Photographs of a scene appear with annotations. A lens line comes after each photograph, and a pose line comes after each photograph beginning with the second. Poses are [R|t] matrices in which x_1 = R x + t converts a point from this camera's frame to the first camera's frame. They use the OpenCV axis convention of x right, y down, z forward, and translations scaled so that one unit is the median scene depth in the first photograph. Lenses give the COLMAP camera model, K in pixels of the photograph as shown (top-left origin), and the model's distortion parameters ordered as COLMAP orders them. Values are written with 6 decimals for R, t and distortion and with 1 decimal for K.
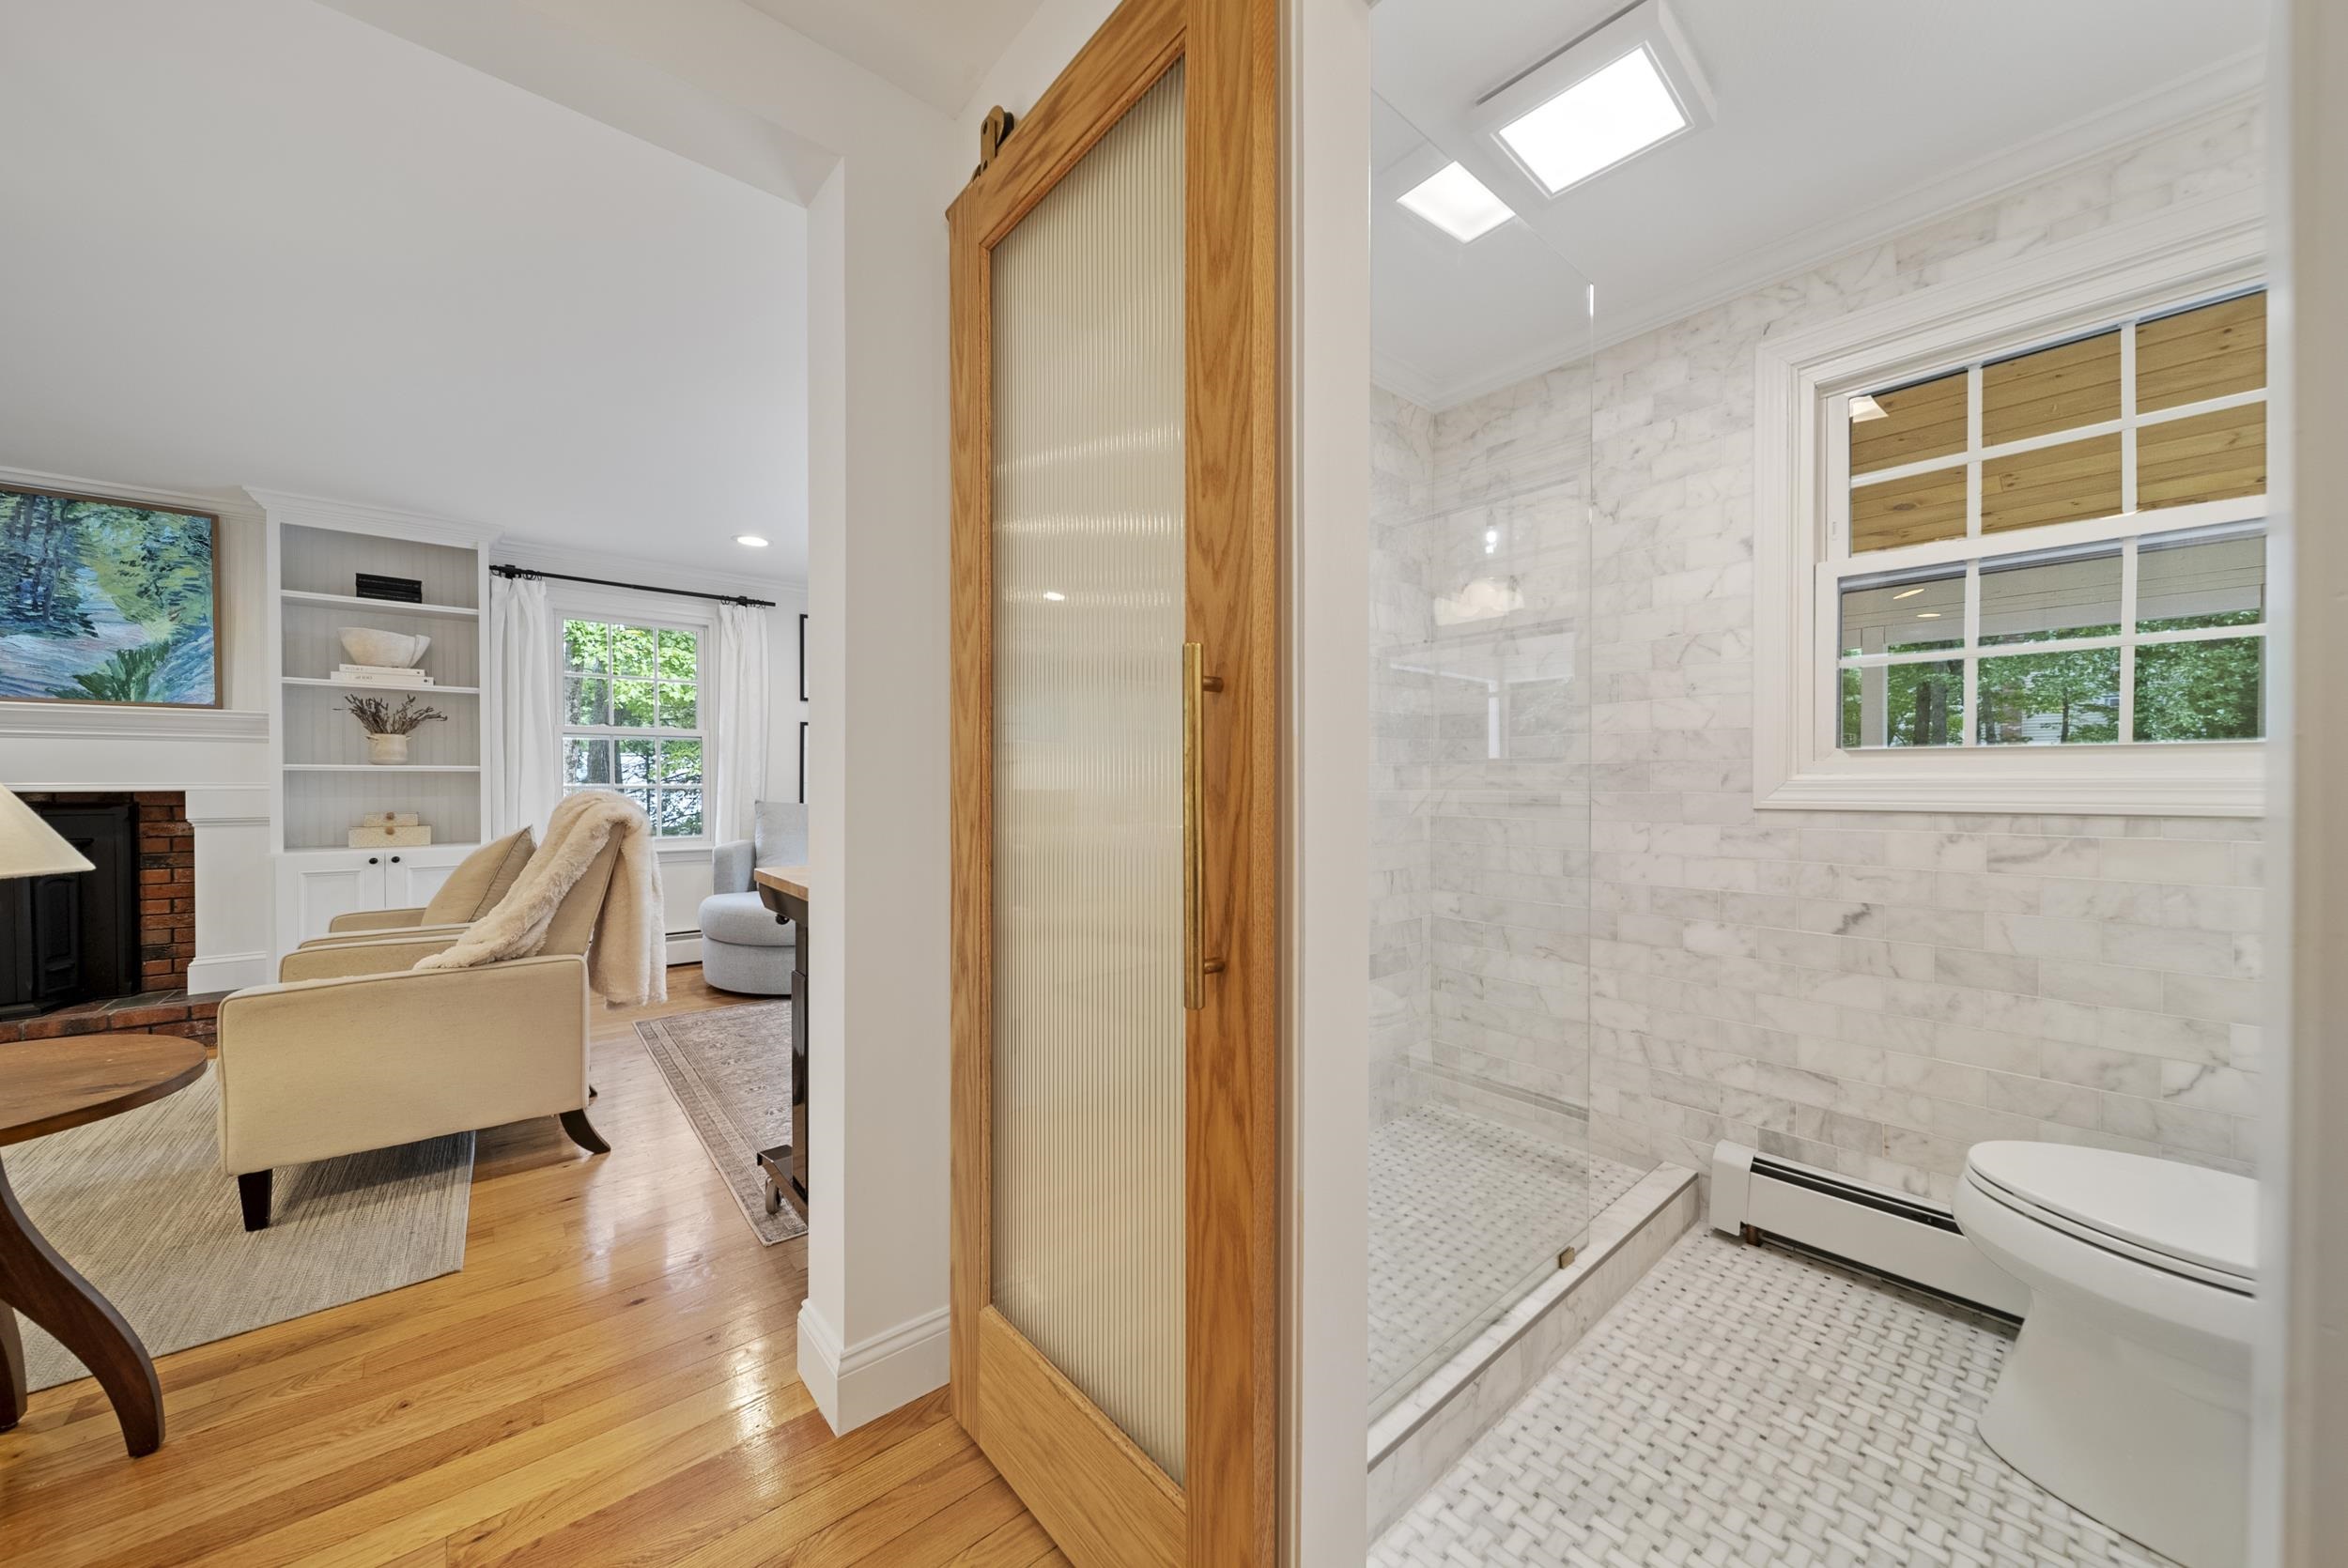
lens RADIAL K [[828.0, 0, 1175.2], [0, 828.0, 785.4], [0, 0, 1]] dist [-0.000609, -0.001382]
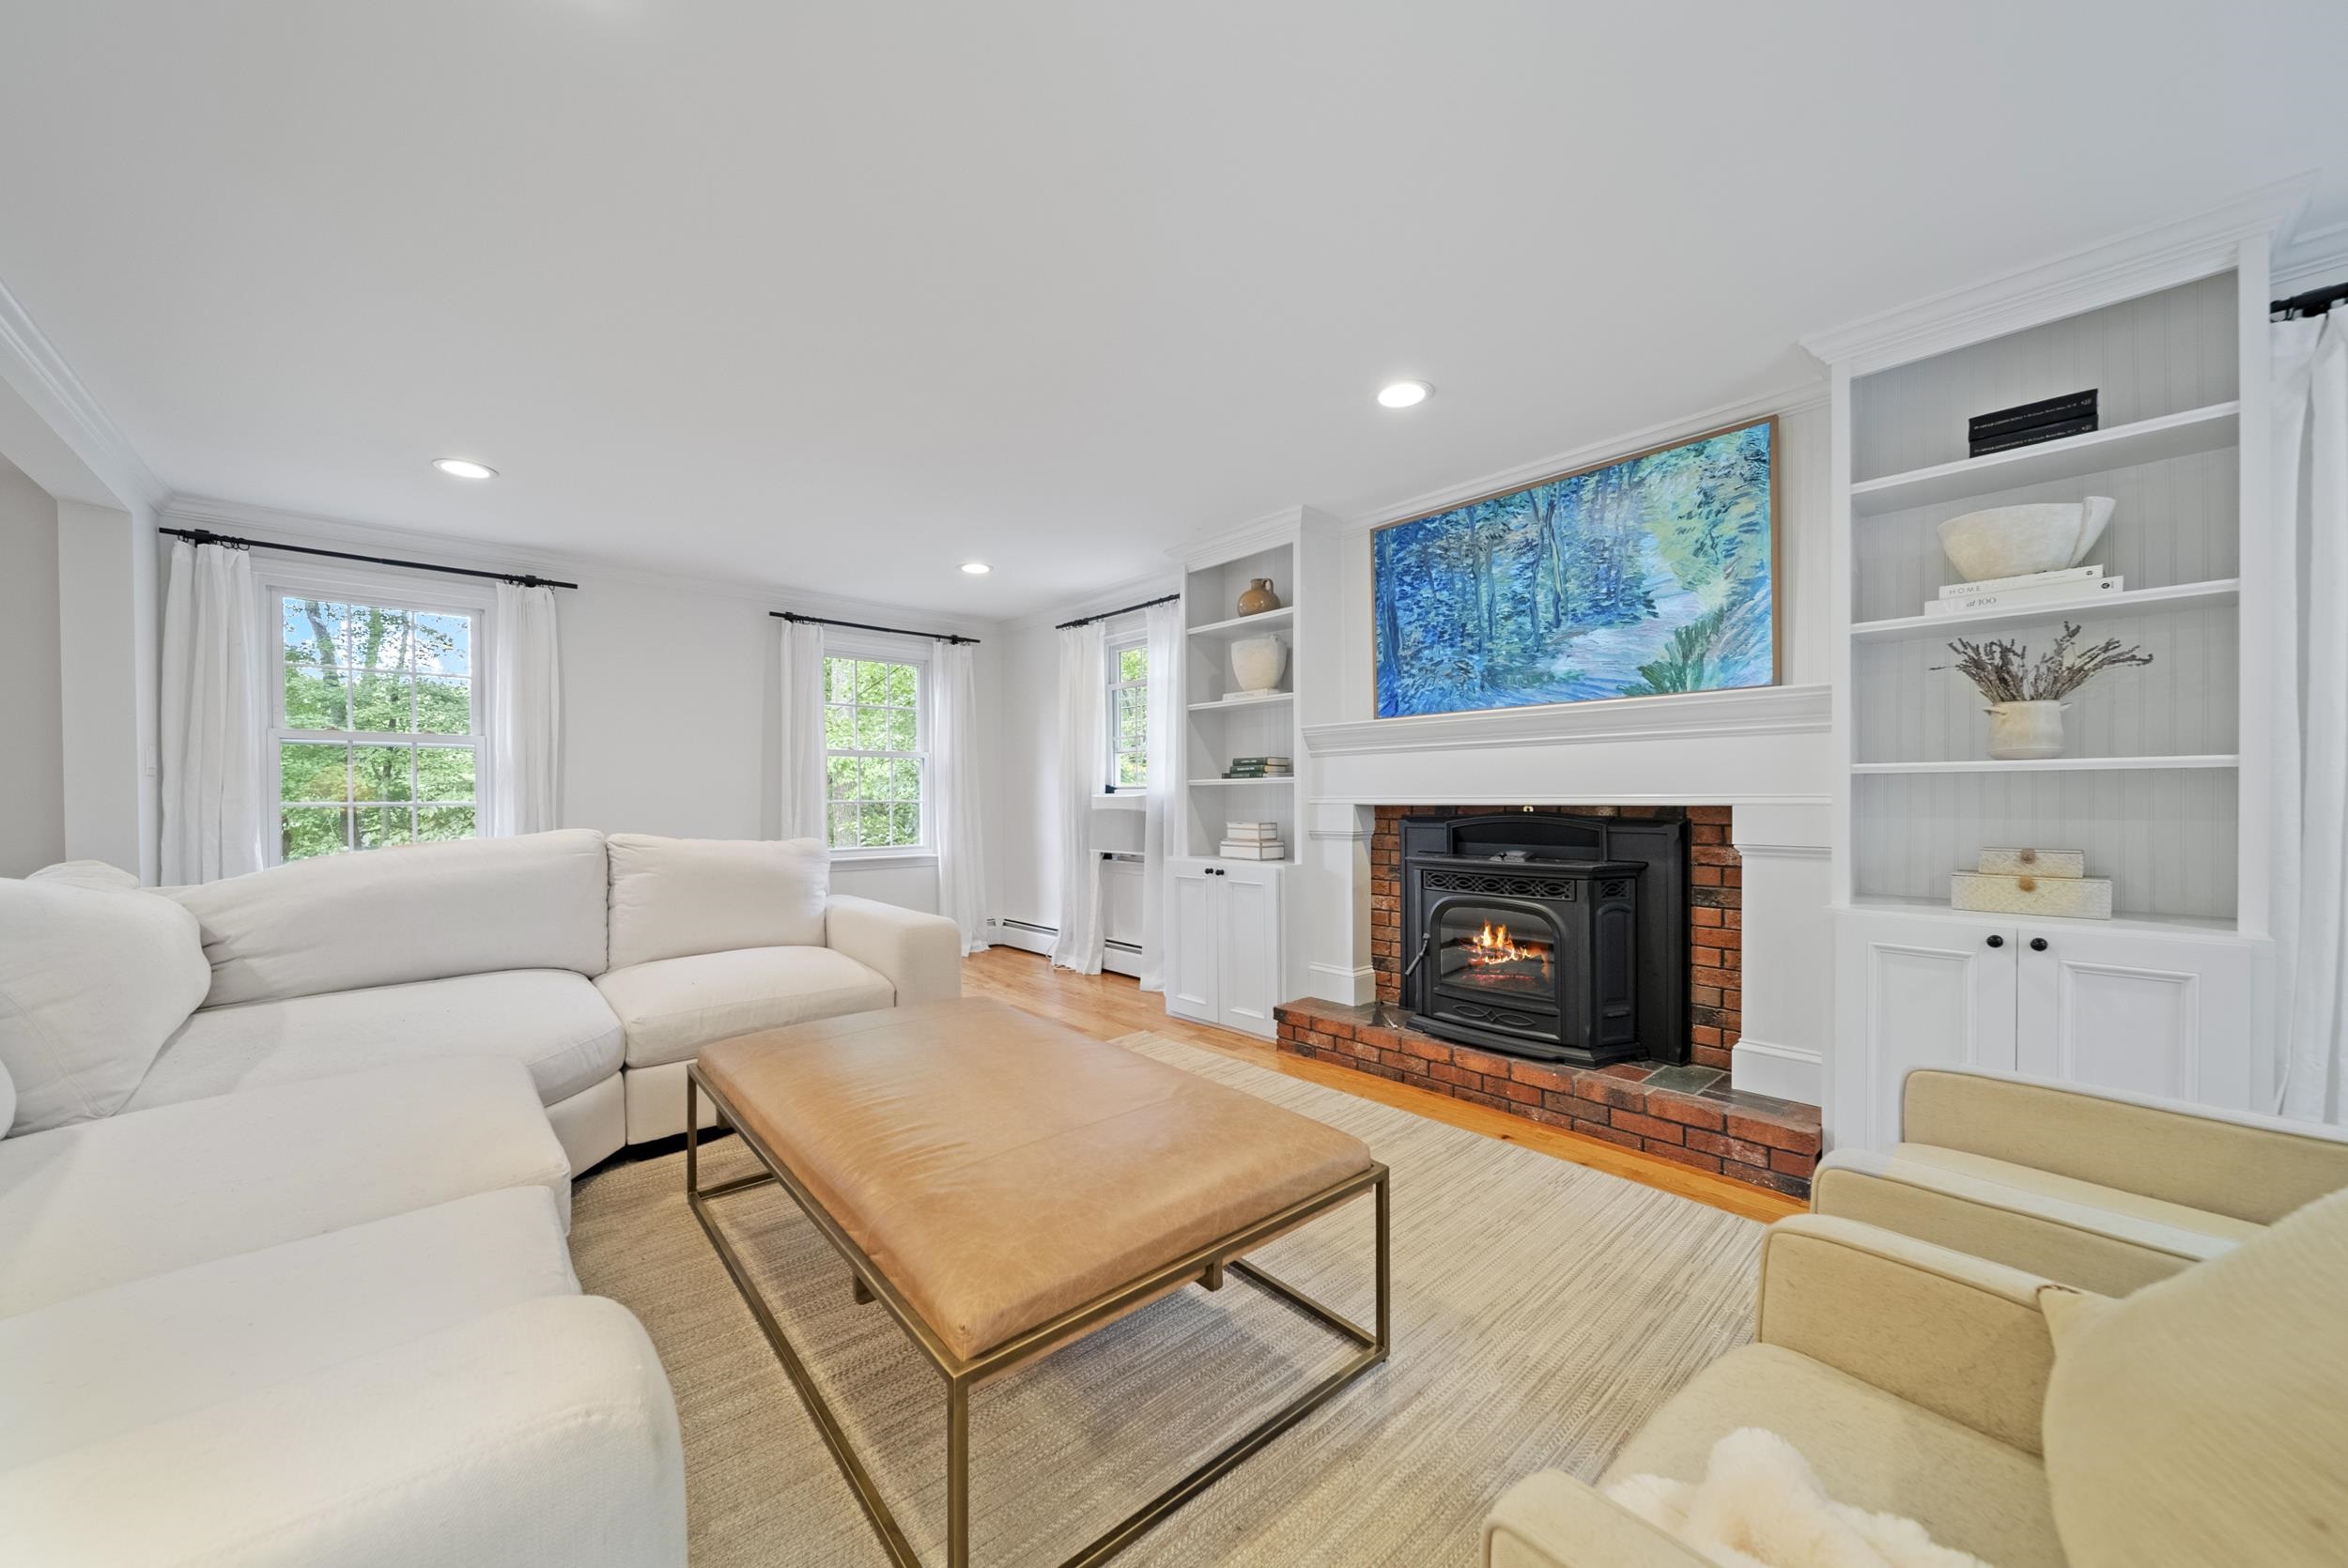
lens RADIAL K [[839.4, 0, 1170.7], [0, 839.4, 805.3], [0, 0, 1]] dist [0.000823, -0.002147]
pose [[0.024080, 0.008753, -0.999672, -0.708636], [-0.003752, 0.999955, 0.008665, 0.003618], [0.999703, 0.003543, 0.024112, 0.728276]]
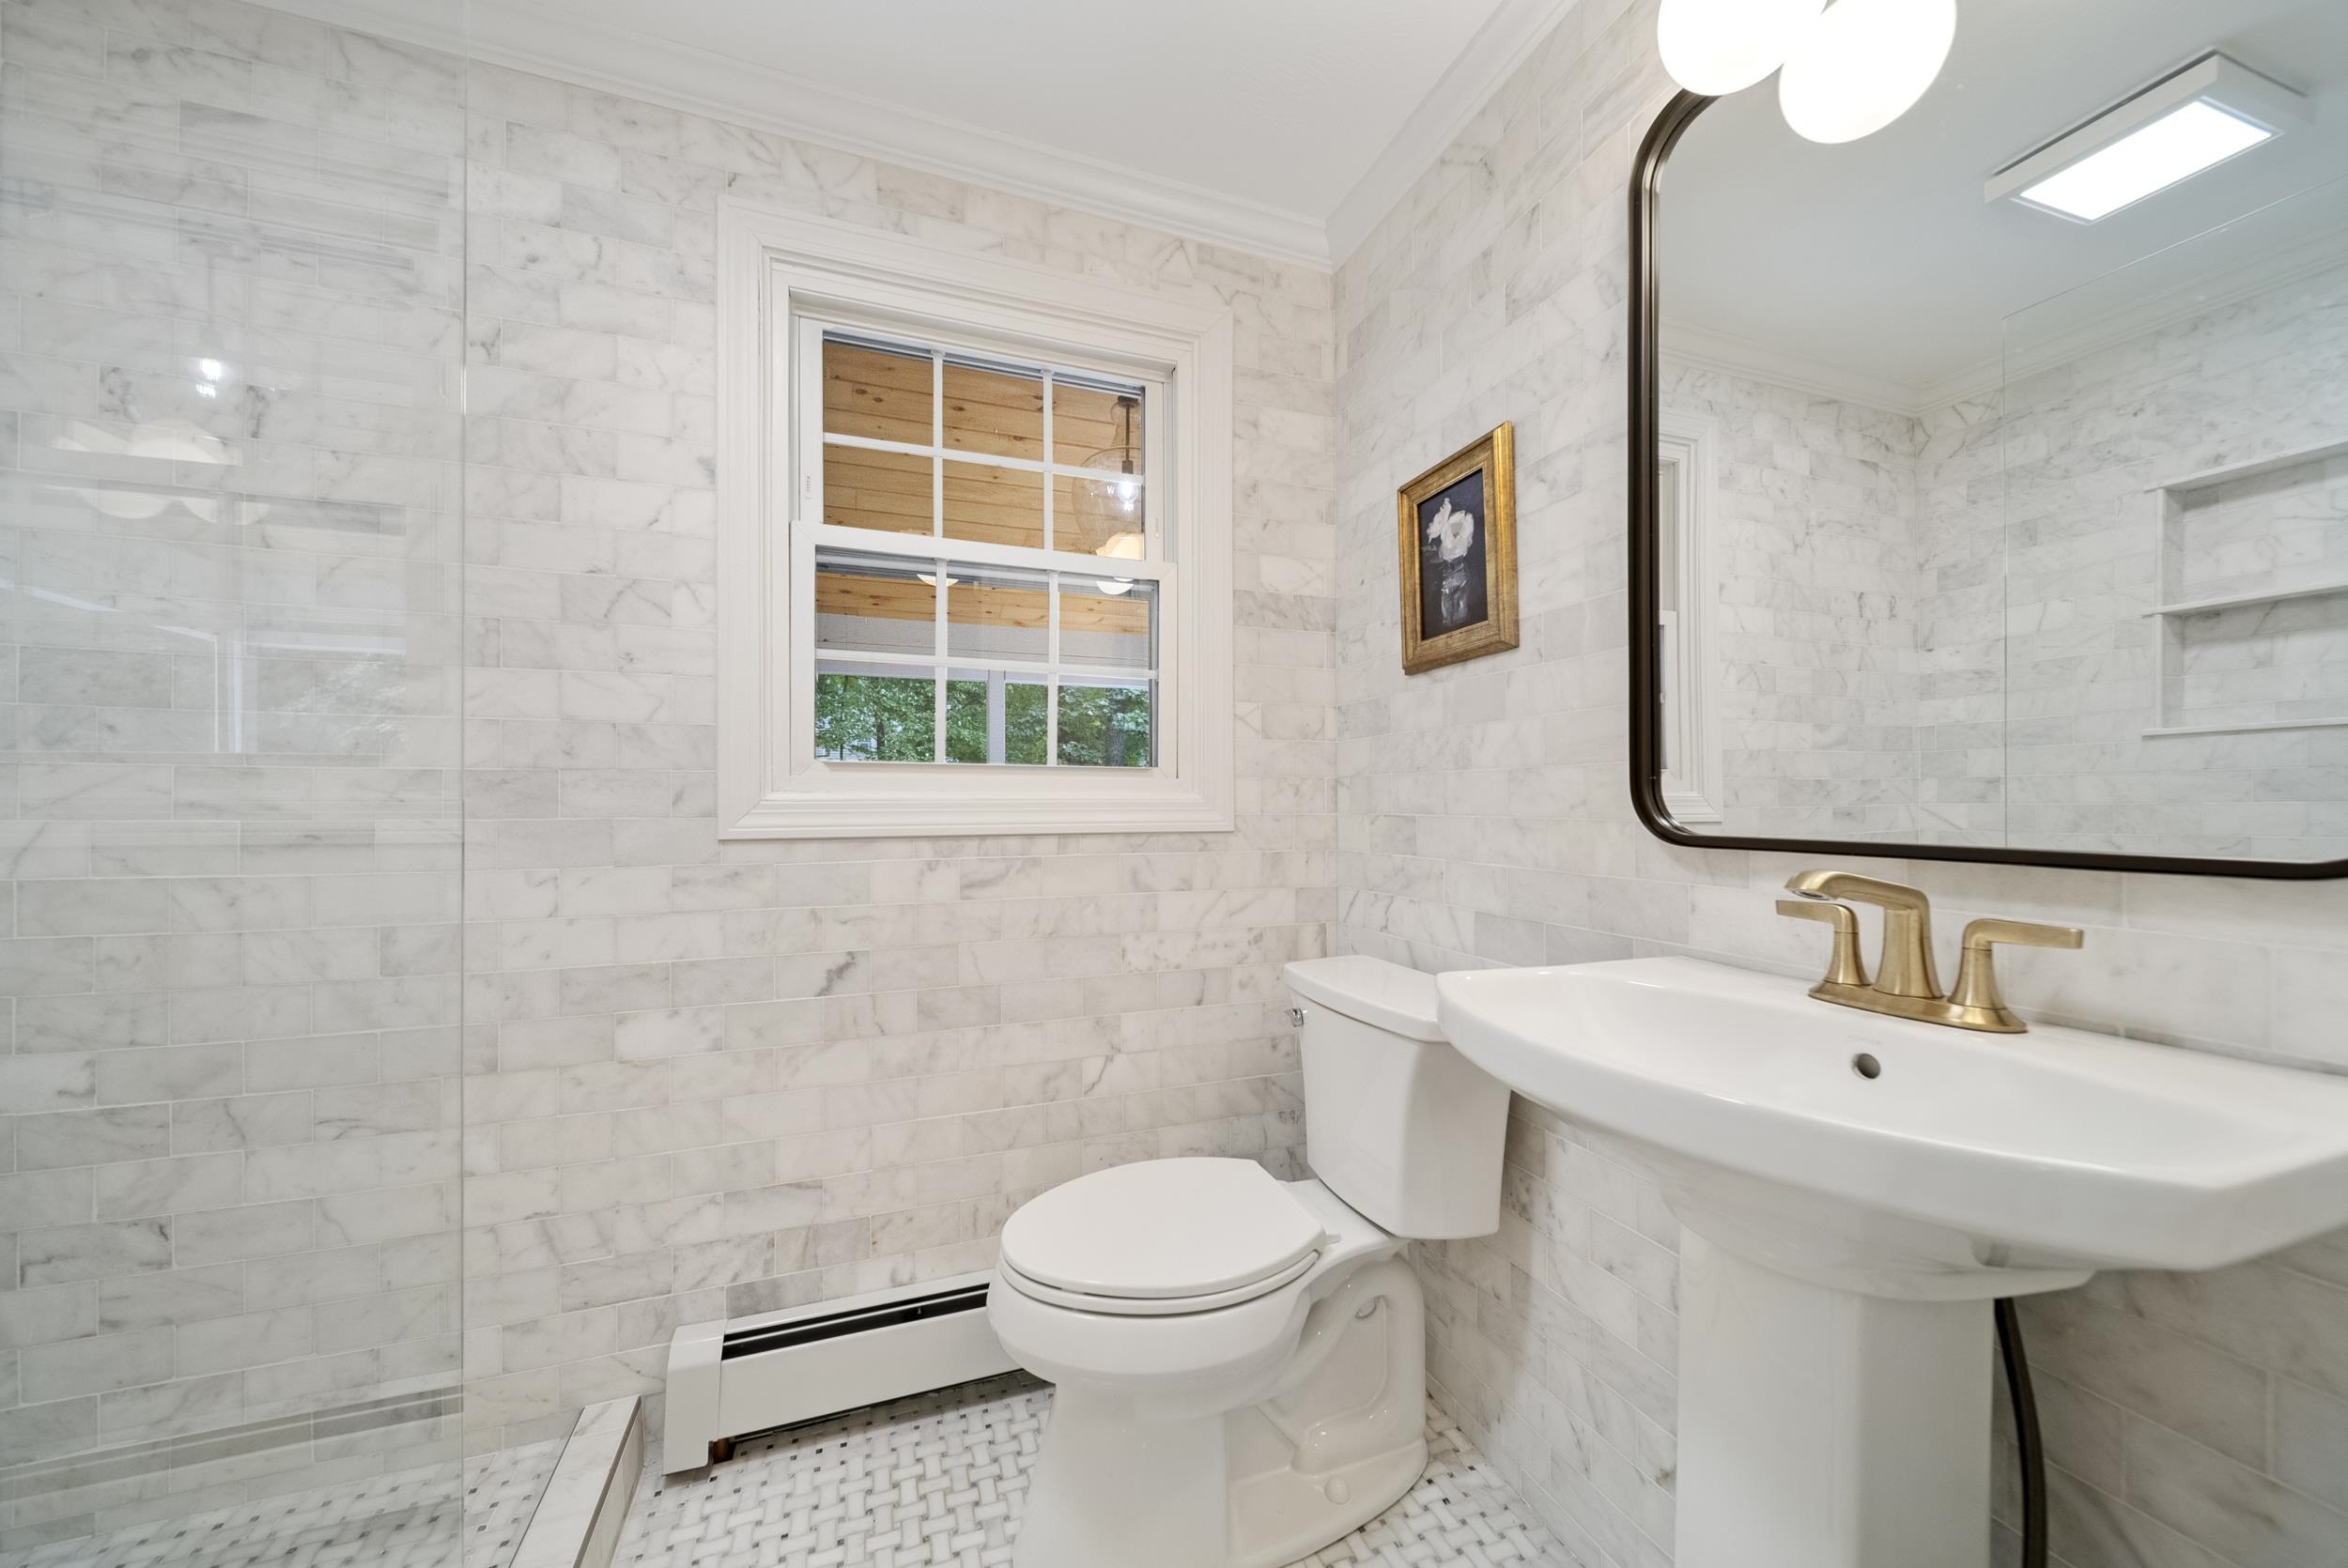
lens RADIAL K [[835.1, 0, 1175.3], [0, 835.1, 794.7], [0, 0, 1]] dist [0.001123, -0.001894]
pose [[0.344682, -0.000414, 0.938719, 0.130478], [-0.000475, 1.000000, 0.000615, -0.009059], [-0.938719, -0.000658, 0.344682, 0.312288]]
